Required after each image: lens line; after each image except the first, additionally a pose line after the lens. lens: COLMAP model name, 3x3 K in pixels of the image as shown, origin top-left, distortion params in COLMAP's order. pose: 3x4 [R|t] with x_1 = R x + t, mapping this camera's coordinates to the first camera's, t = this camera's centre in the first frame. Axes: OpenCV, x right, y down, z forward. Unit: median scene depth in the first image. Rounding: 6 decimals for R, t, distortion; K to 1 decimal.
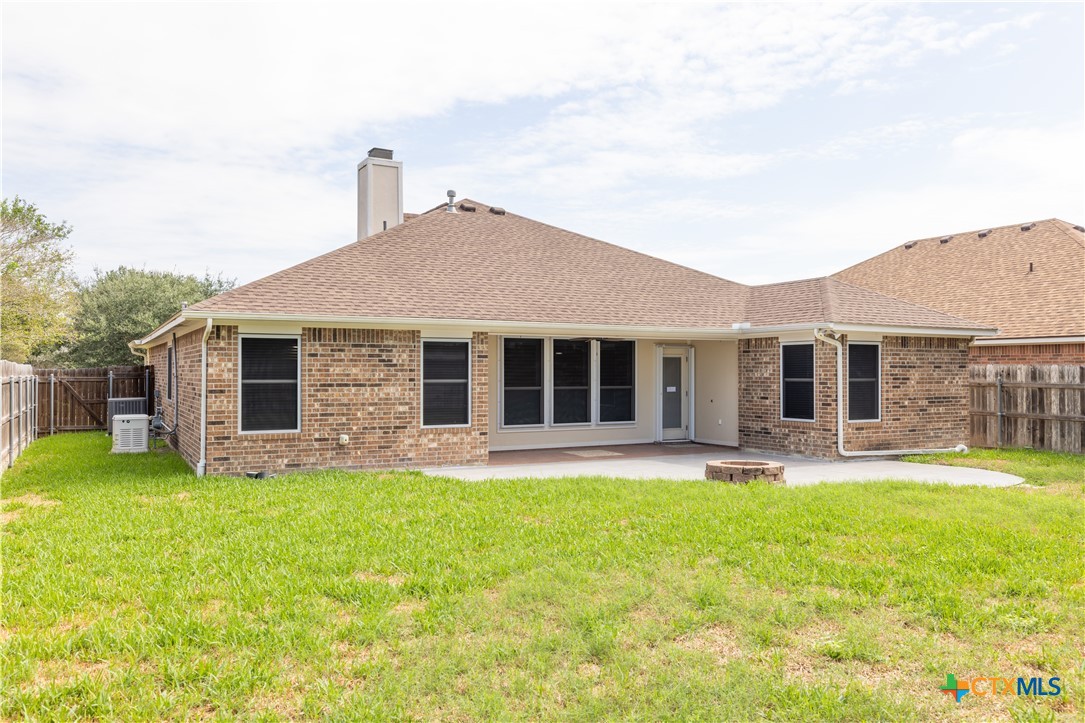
lens RADIAL K [[842.2, 0, 542.5], [0, 842.2, 361.5], [0, 0, 1]] dist [-0.000769, -0.001129]
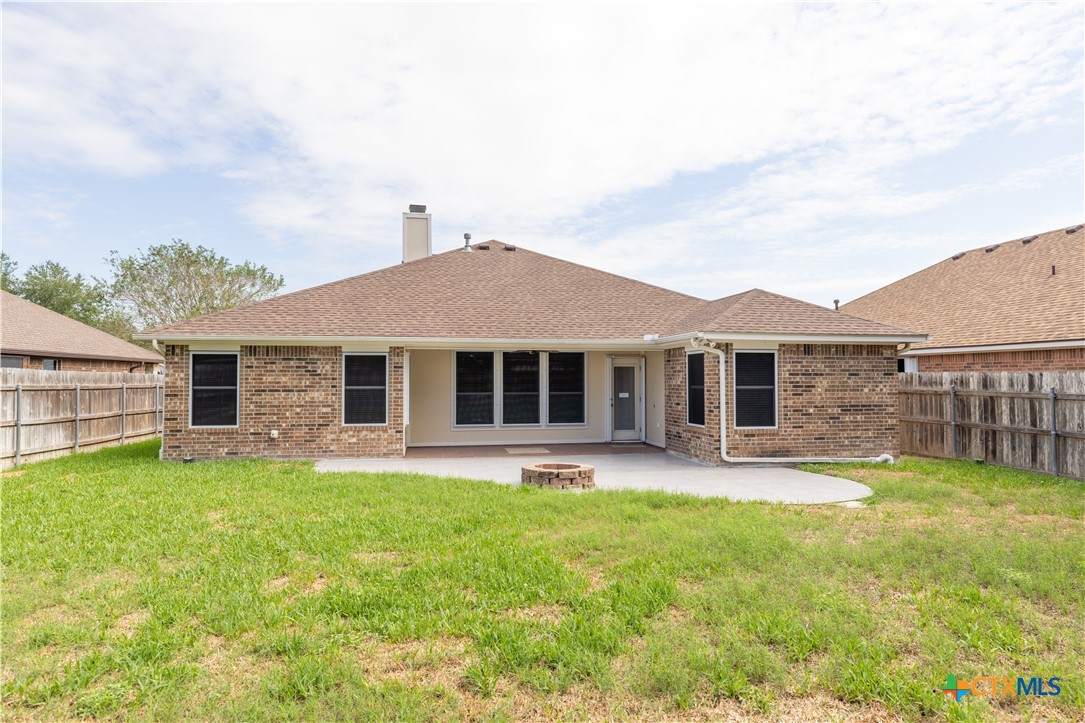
lens RADIAL K [[638.7, 0, 542.4], [0, 638.7, 337.7], [0, 0, 1]] dist [0.003195, -0.003073]
pose [[0.949990, -0.021635, -0.311531, 0.347475], [0.005013, 0.998525, -0.054060, 0.002055], [0.312241, 0.049795, 0.948697, 0.166280]]
